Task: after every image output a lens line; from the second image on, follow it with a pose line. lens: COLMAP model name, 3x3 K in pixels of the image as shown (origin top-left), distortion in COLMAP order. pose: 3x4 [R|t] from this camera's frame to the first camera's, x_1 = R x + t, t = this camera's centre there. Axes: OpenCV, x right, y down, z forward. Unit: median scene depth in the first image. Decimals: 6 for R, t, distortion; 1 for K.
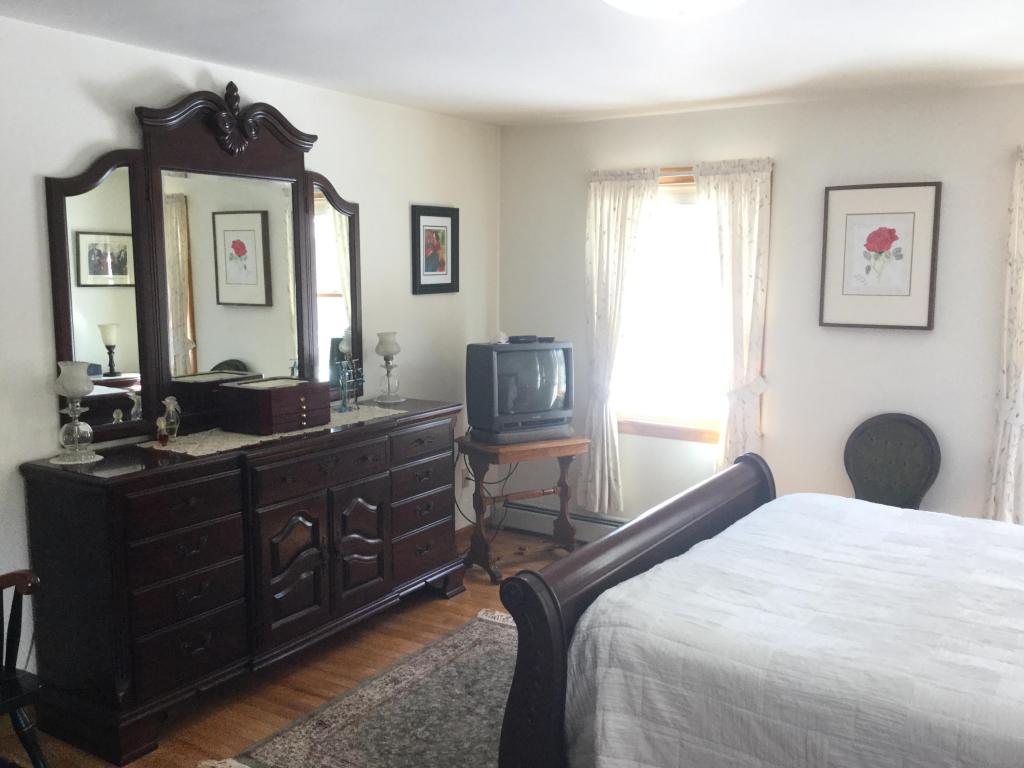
lens RADIAL K [[919.1, 0, 516.3], [0, 919.1, 389.7], [0, 0, 1]] dist [0.134345, -0.249427]
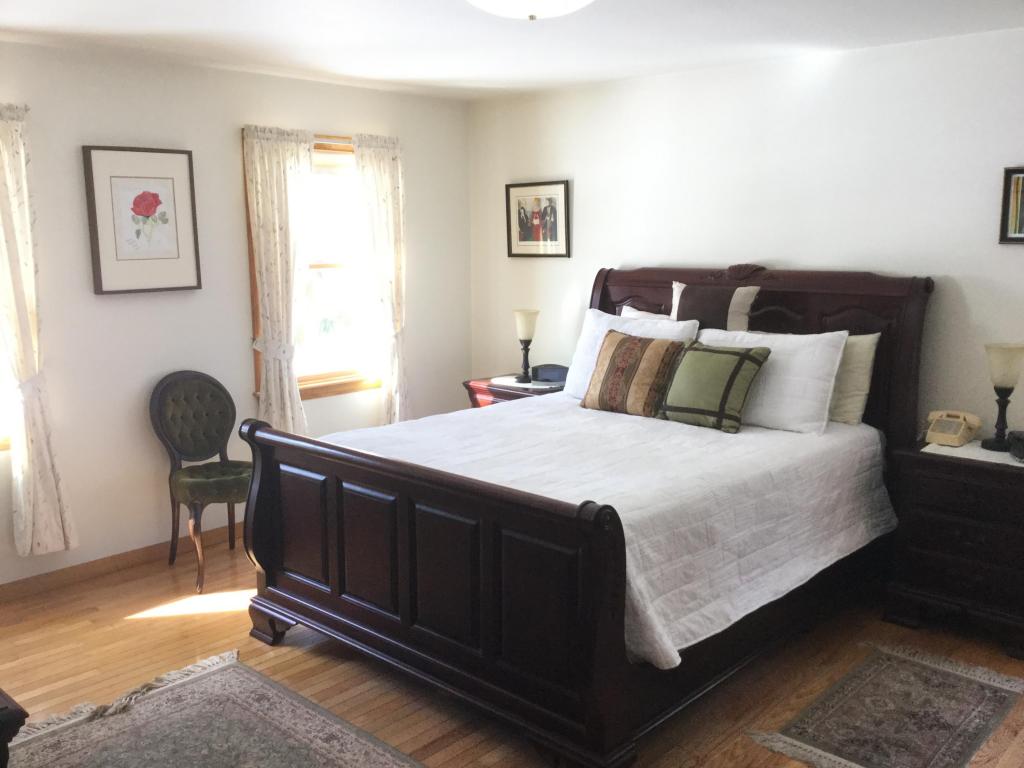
lens RADIAL K [[950.3, 0, 512.0], [0, 950.3, 384.0], [0, 0, 1]] dist [-0.009819, -0.002261]
pose [[0.199279, -0.167267, 0.965562, -0.554000], [0.142838, 0.979759, 0.140247, -0.057605], [-0.969477, 0.109970, 0.219138, 0.417340]]
